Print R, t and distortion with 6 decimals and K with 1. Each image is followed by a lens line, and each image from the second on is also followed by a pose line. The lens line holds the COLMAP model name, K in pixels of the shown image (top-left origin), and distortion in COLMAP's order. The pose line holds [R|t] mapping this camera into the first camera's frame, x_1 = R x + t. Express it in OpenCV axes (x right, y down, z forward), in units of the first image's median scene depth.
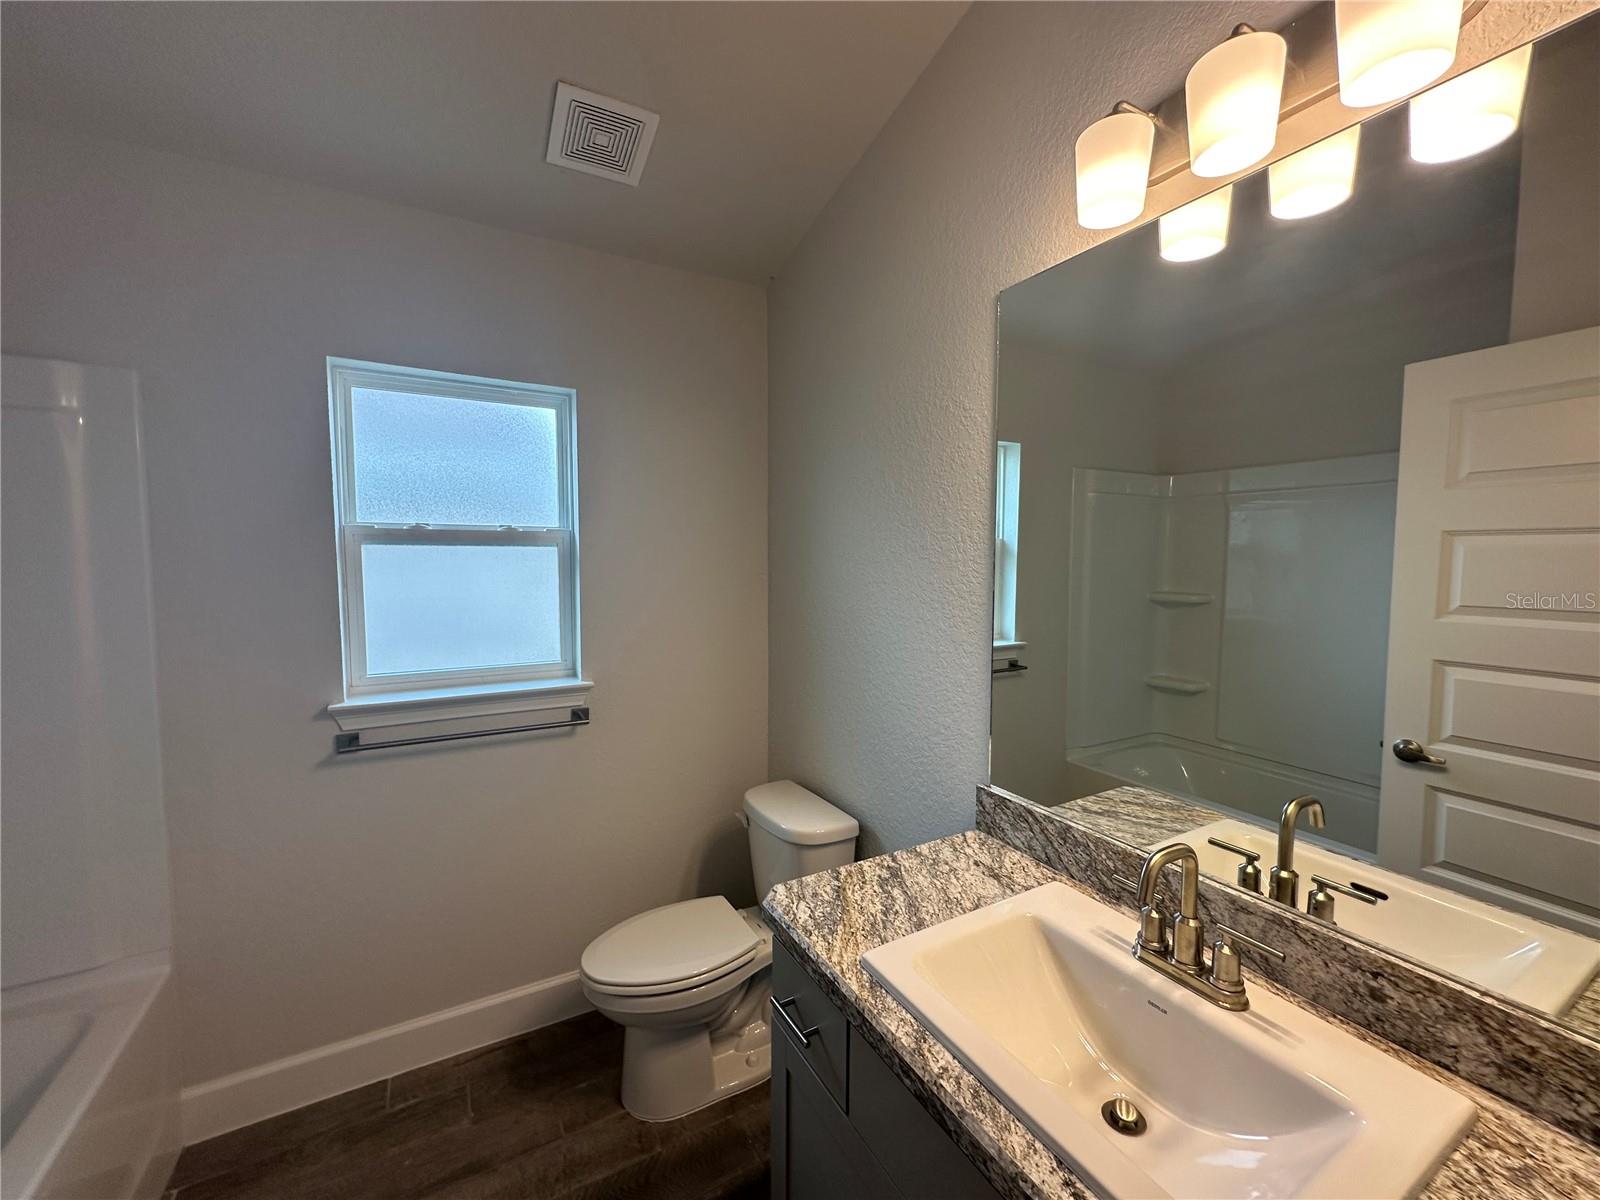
lens RADIAL K [[637.4, 0, 801.5], [0, 637.4, 600.7], [0, 0, 1]] dist [-0.004126, 0.000639]
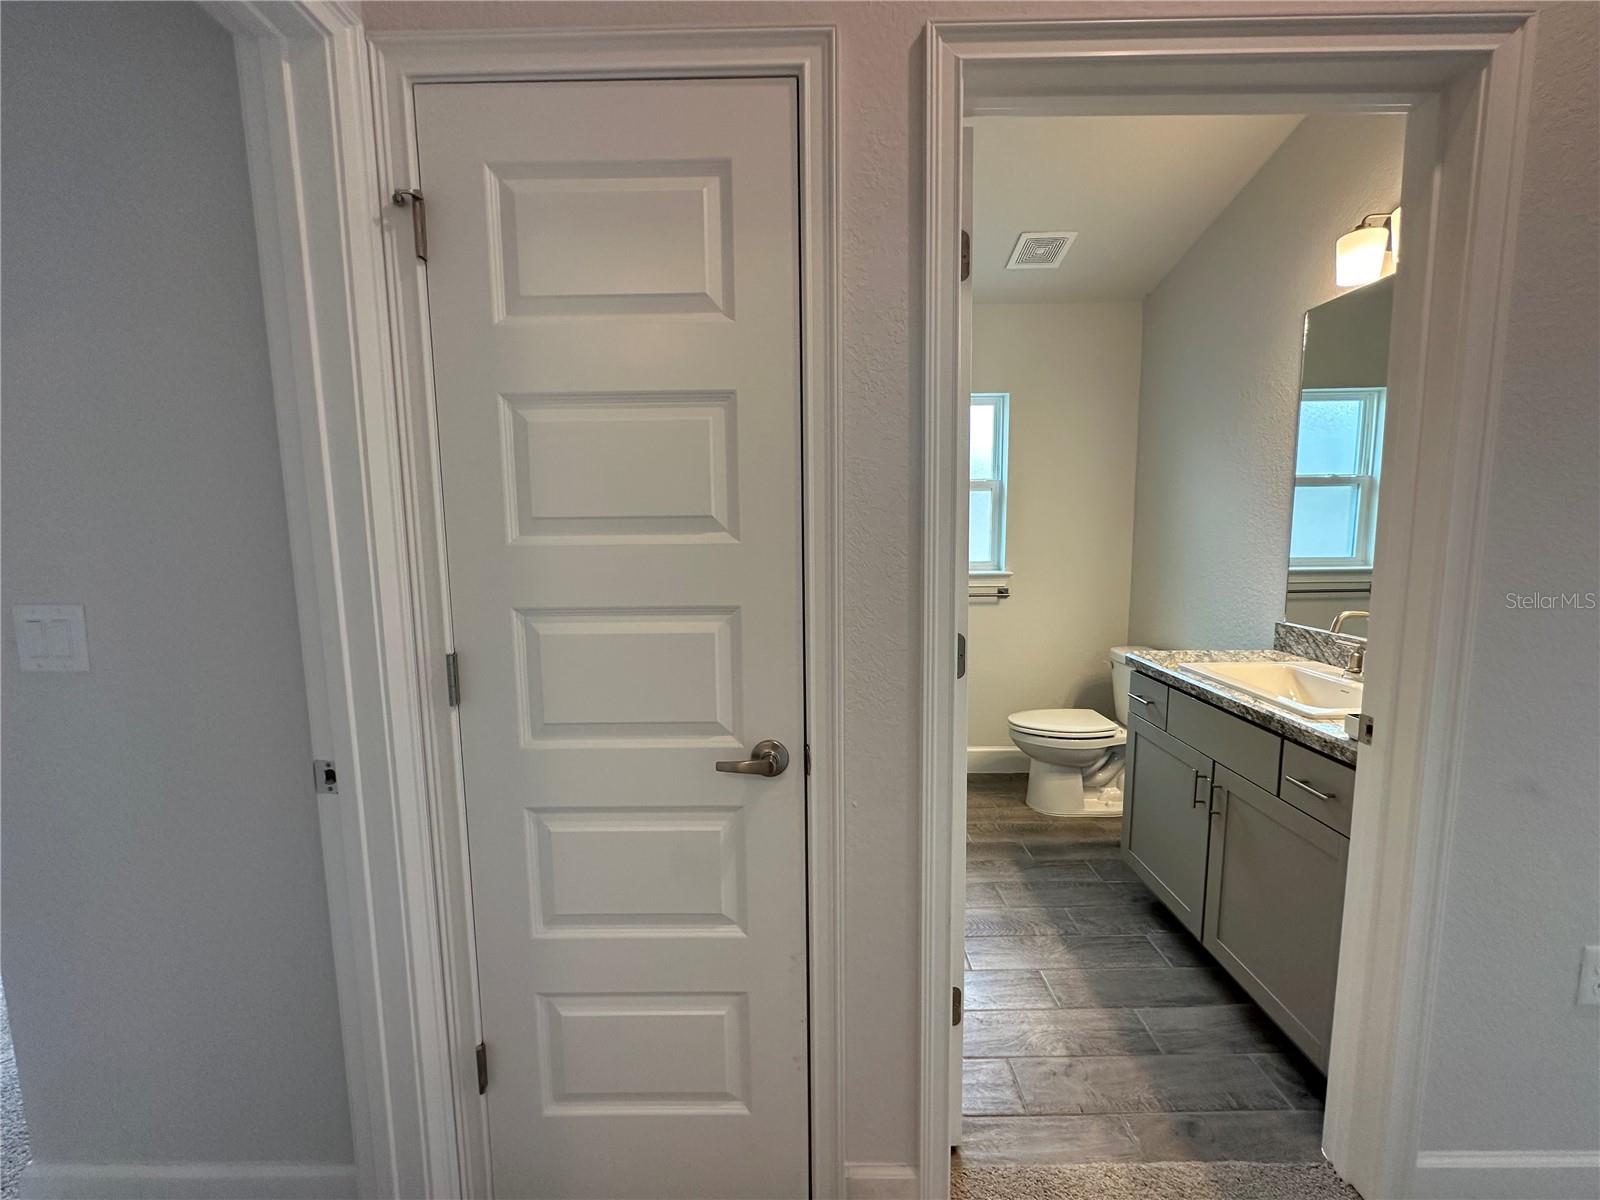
lens RADIAL K [[637.4, 0, 805.3], [0, 637.4, 593.4], [0, 0, 1]] dist [-0.004126, 0.000639]
pose [[0.865107, 0.044295, -0.499628, 0.043843], [-0.027144, 0.998768, 0.041548, 0.167585], [0.500853, -0.022382, 0.865243, -0.895392]]
